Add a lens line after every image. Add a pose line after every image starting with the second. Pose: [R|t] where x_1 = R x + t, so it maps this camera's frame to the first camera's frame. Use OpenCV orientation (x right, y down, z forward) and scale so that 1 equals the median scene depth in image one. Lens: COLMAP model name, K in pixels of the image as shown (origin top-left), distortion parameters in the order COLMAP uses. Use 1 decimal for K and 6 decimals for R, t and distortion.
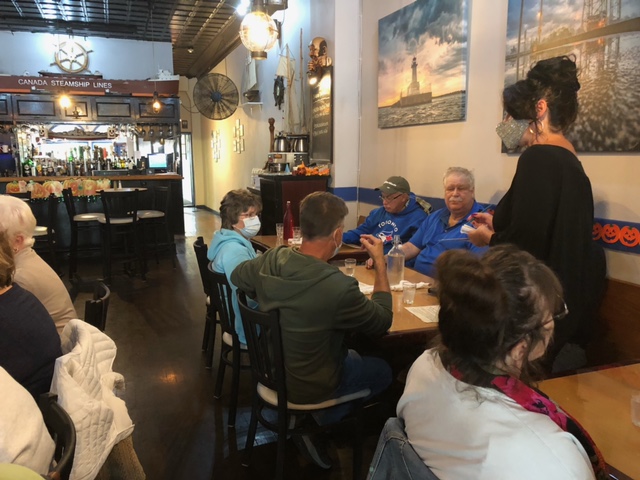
lens RADIAL K [[524.3, 0, 320.0], [0, 524.3, 239.6], [0, 0, 1]] dist [-0.000856, -0.011296]
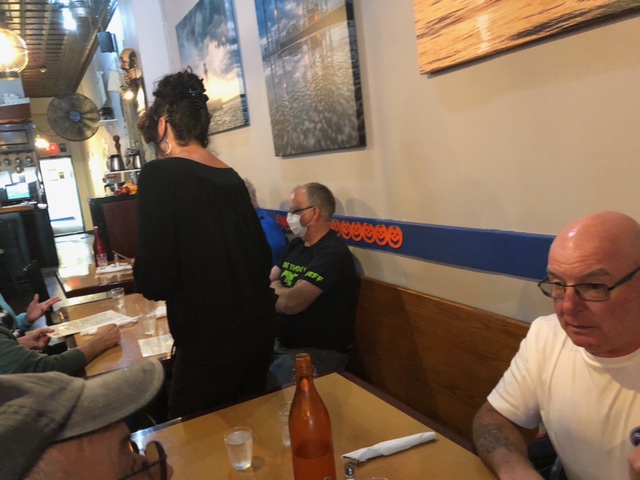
lens RADIAL K [[524.3, 0, 319.7], [0, 524.3, 240.9], [0, 0, 1]] dist [-0.000856, -0.011296]
pose [[0.983532, -0.126773, 0.128819, 0.254940], [0.126761, 0.991898, 0.008327, -0.007703], [-0.128831, 0.008139, 0.991633, 0.030134]]
